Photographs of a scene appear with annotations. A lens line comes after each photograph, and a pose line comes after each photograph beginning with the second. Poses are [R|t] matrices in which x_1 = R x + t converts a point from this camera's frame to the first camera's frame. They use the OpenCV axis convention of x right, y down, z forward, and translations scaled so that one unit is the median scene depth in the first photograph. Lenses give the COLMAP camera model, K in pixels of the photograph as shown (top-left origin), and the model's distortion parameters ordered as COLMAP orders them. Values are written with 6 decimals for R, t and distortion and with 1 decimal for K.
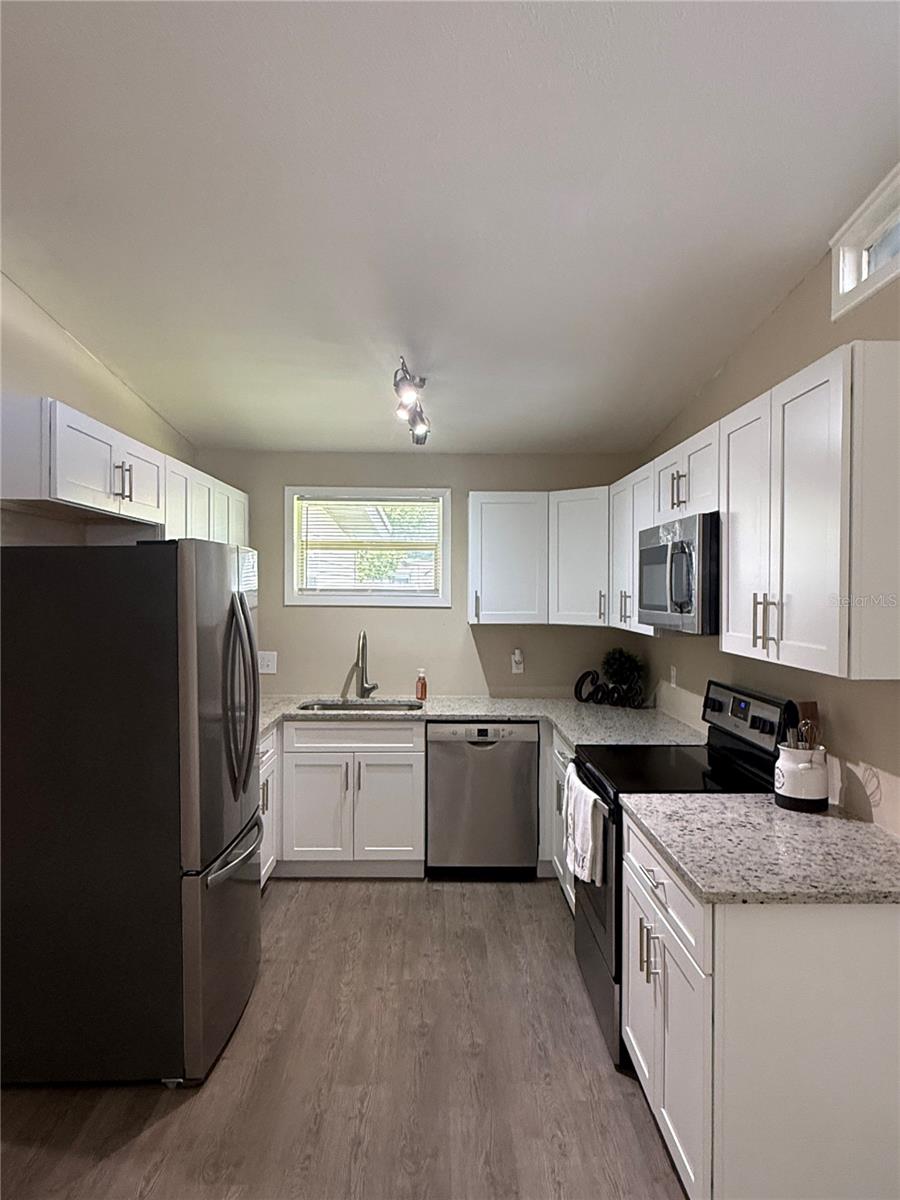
lens RADIAL K [[760.6, 0, 446.2], [0, 760.6, 600.0], [0, 0, 1]] dist [0.002839, 0.001648]
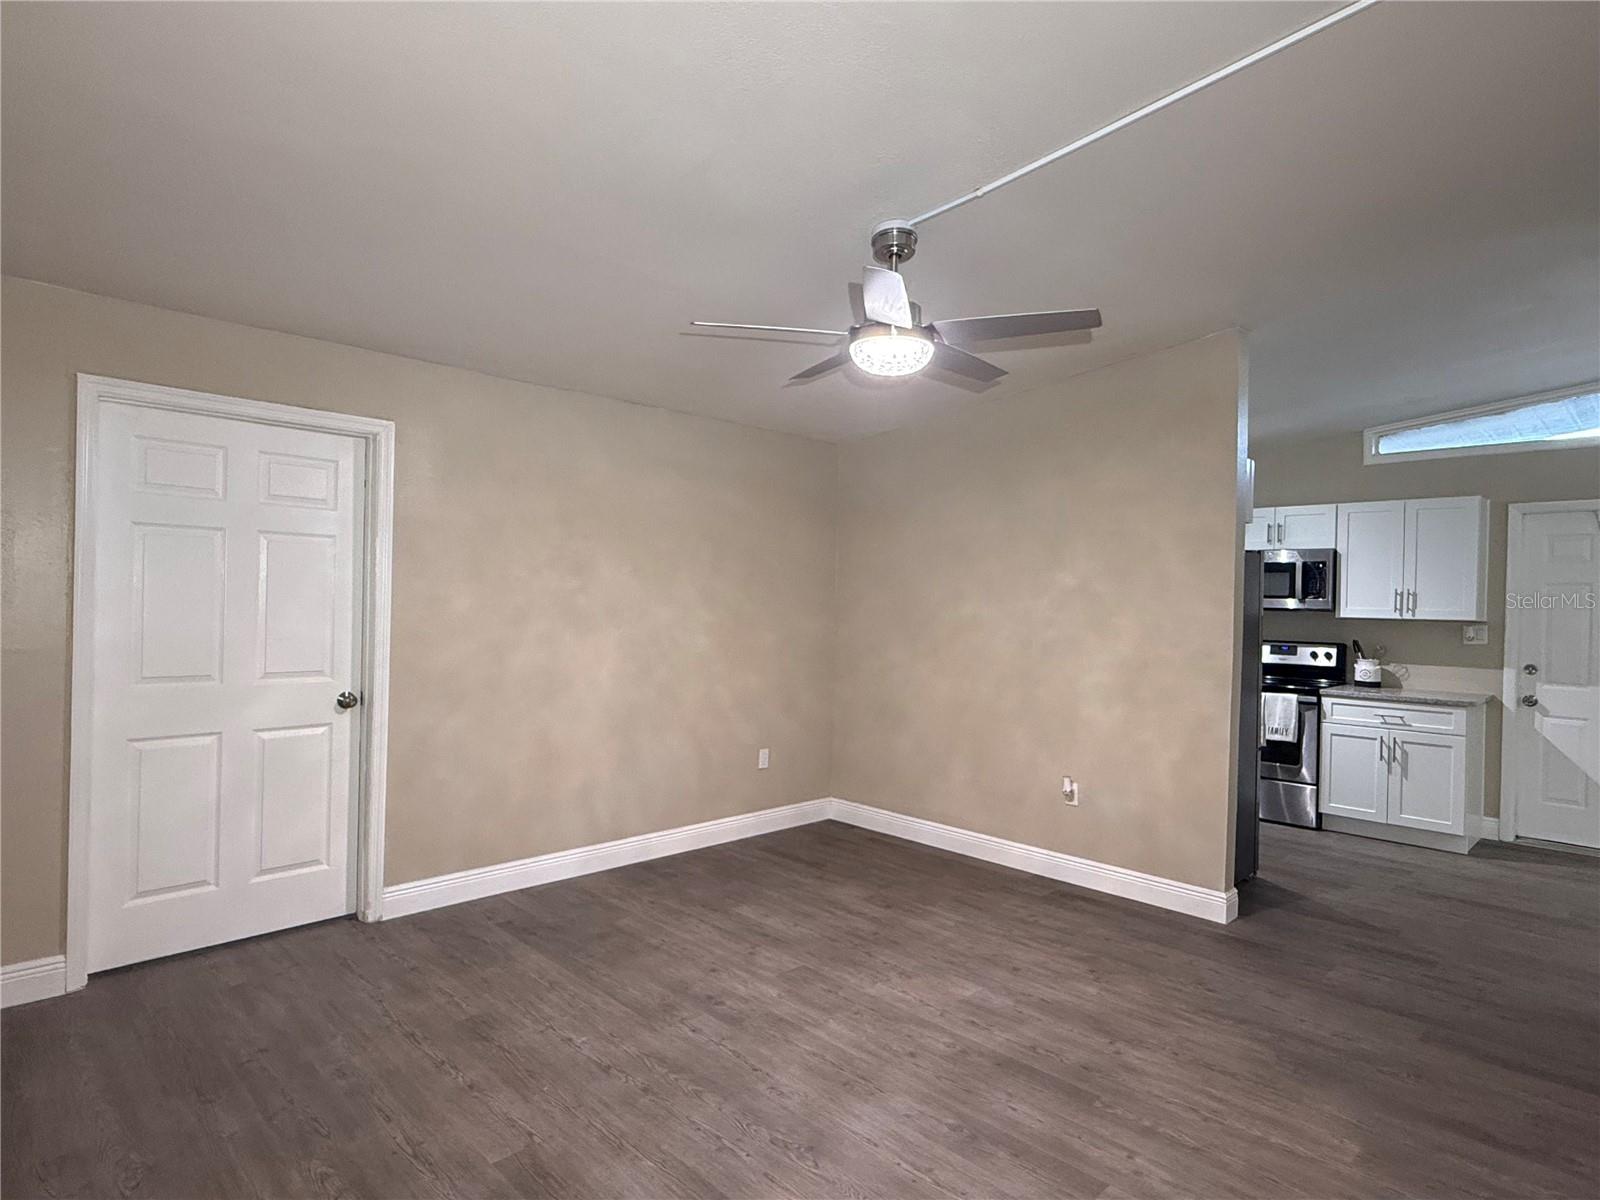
lens RADIAL K [[885.6, 0, 803.8], [0, 885.6, 605.0], [0, 0, 1]] dist [0.002379, 0.000795]
pose [[0.718640, 0.005766, 0.695358, -1.437200], [-0.008463, 0.999964, 0.000454, 0.028124], [-0.695331, -0.006211, 0.718663, 0.172653]]
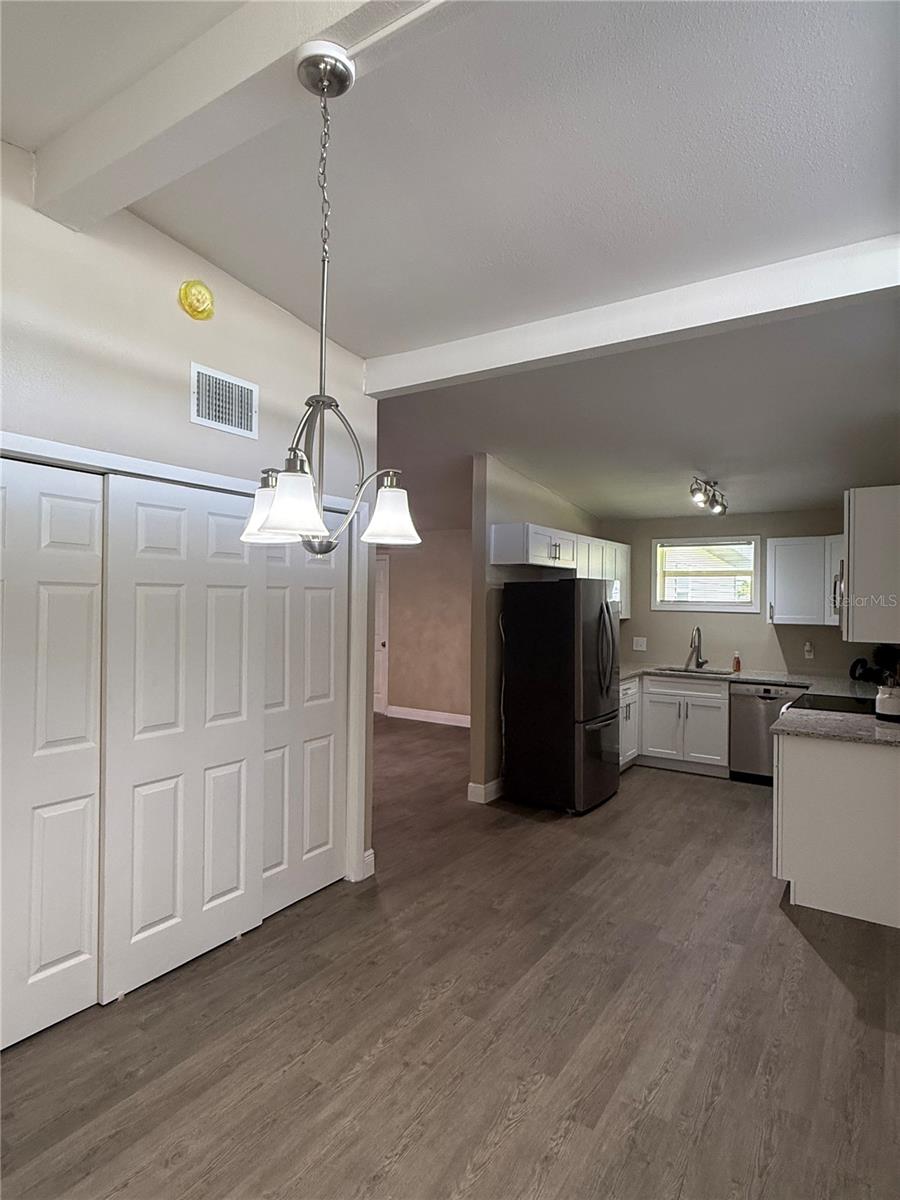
lens RADIAL K [[664.2, 0, 445.6], [0, 664.2, 602.3], [0, 0, 1]] dist [0.002379, 0.000795]
pose [[0.825109, 0.007950, -0.564918, 0.279288], [-0.014930, 0.999859, -0.007735, 0.009204], [0.564777, 0.014817, 0.825111, -0.536965]]
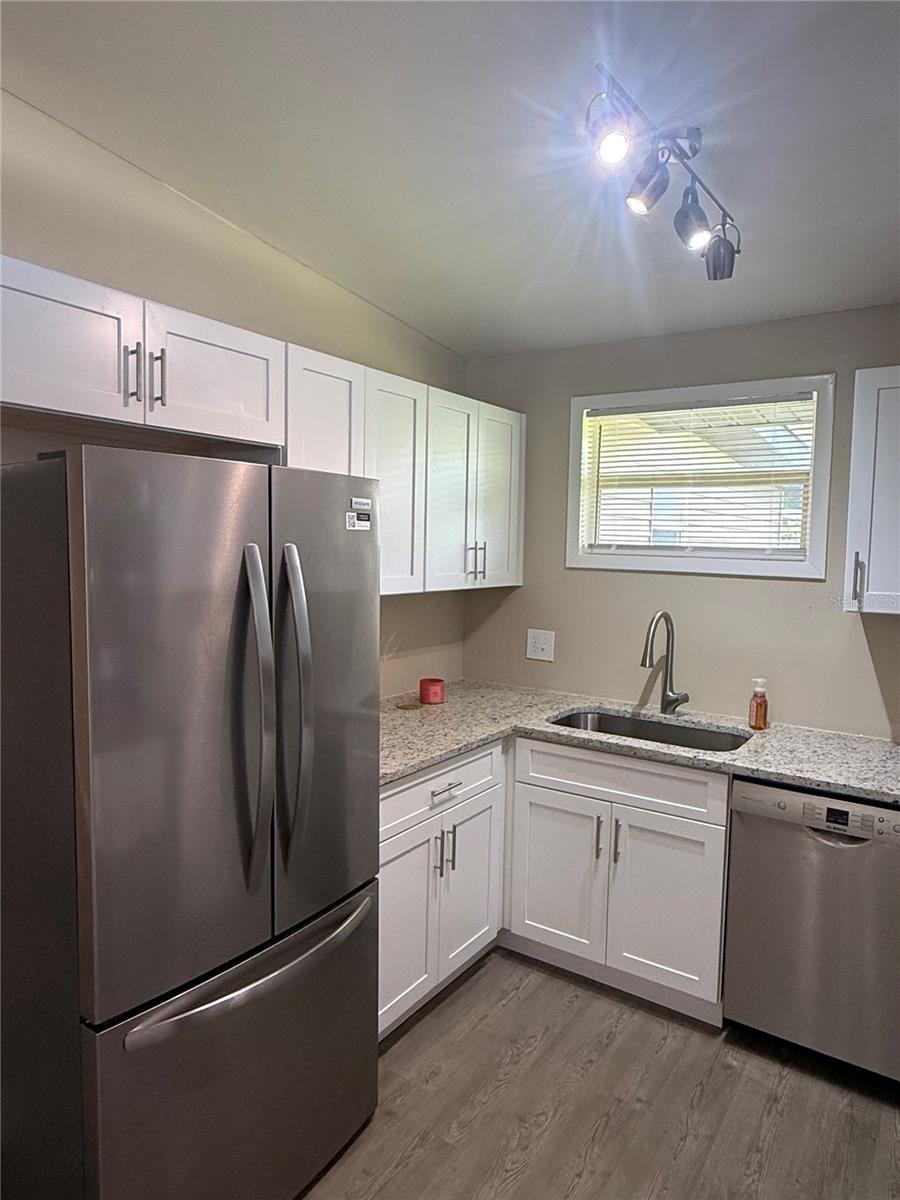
lens RADIAL K [[760.6, 0, 446.2], [0, 760.6, 600.0], [0, 0, 1]] dist [0.002839, 0.001648]
pose [[0.817672, 0.056195, -0.572935, 0.122458], [-0.024257, 0.997704, 0.063240, -0.005773], [0.575173, -0.037812, 0.817157, 0.409585]]
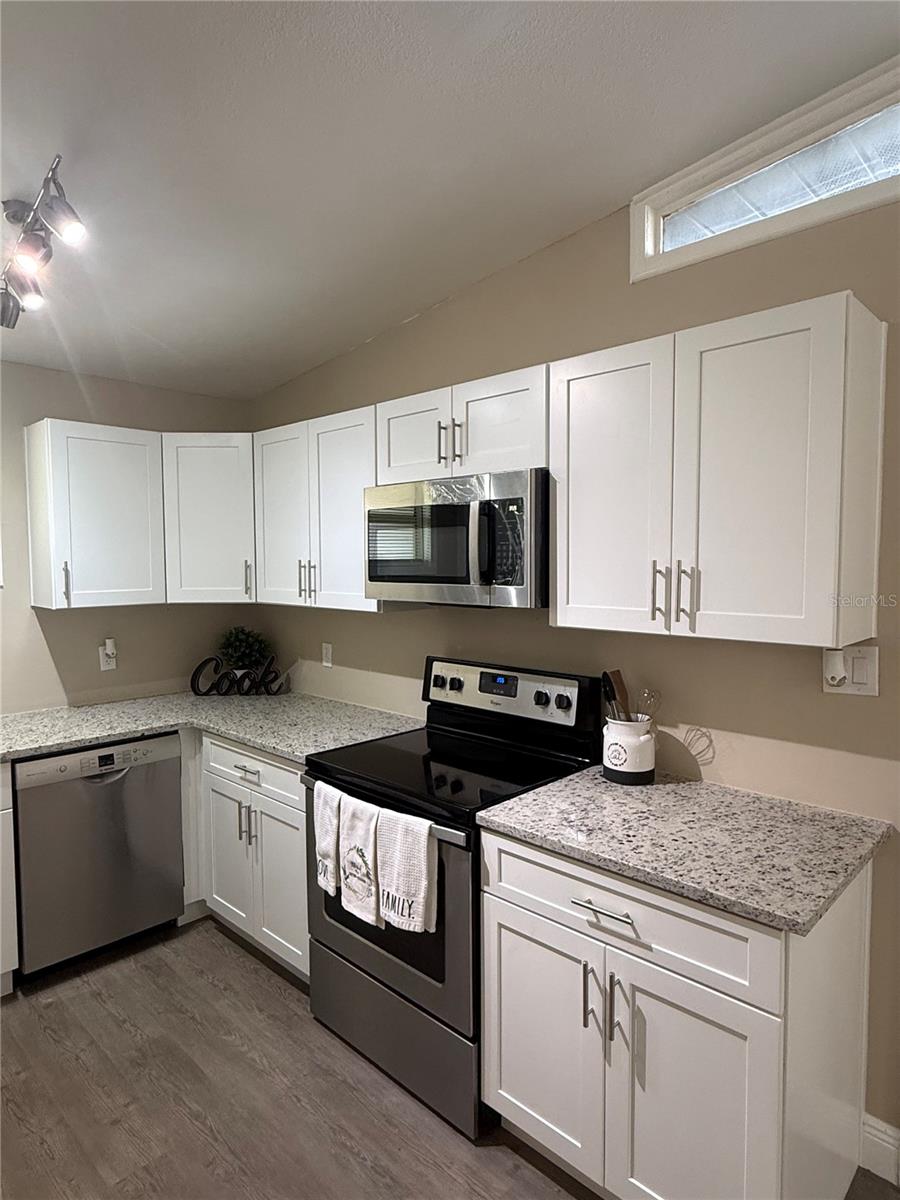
lens RADIAL K [[701.0, 0, 450.0], [0, 701.0, 600.0], [0, 0, 1]] dist [0.003689, 0.000942]
pose [[0.700783, -0.048214, 0.711743, -0.189268], [0.016541, 0.998543, 0.051355, -0.004693], [-0.713183, -0.024216, 0.700560, 0.312430]]
